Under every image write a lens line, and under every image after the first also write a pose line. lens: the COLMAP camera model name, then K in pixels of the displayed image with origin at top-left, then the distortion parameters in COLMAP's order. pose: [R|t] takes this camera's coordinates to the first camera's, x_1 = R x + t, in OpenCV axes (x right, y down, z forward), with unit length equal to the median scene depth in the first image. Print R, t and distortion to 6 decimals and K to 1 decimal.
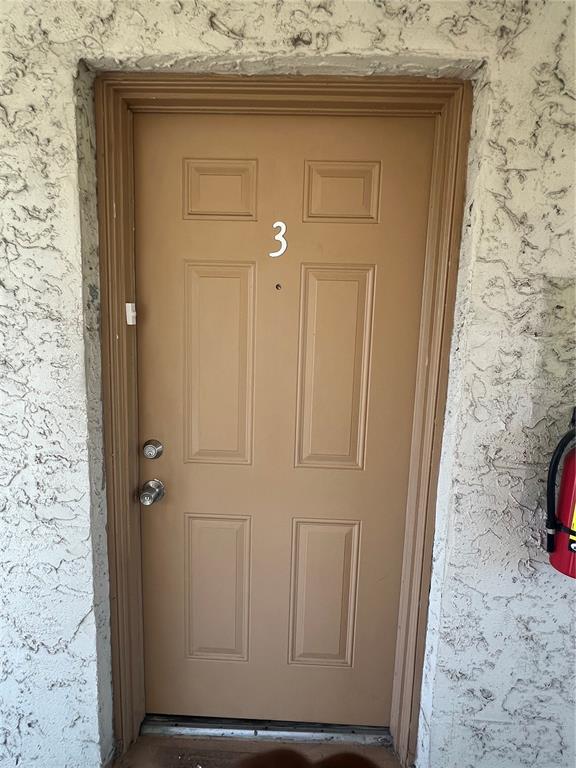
lens RADIAL K [[424.4, 0, 287.3], [0, 424.4, 380.2], [0, 0, 1]] dist [-0.002075, 0.001758]
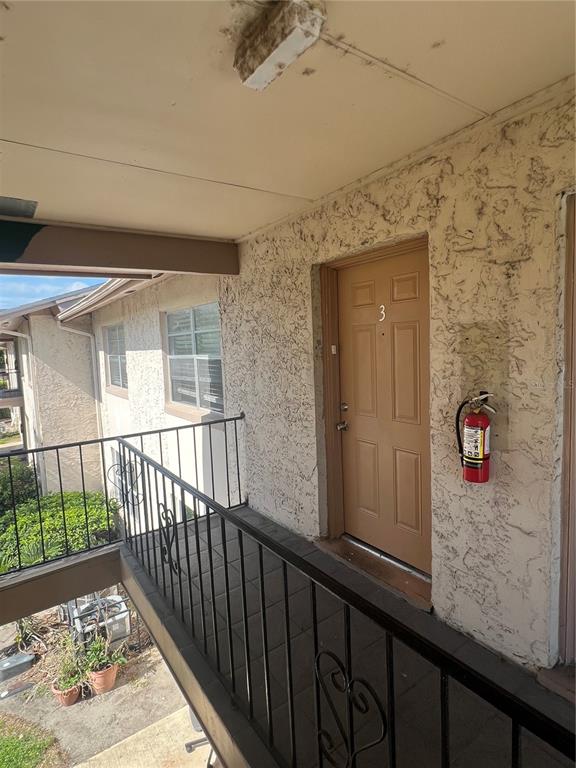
lens RADIAL K [[424.4, 0, 288.7], [0, 424.4, 383.7], [0, 0, 1]] dist [-0.002075, 0.001758]
pose [[0.596344, 0.024948, -0.802341, 1.618289], [-0.060124, 0.998098, -0.013652, 0.102311], [0.800474, 0.056381, 0.596709, -0.752814]]
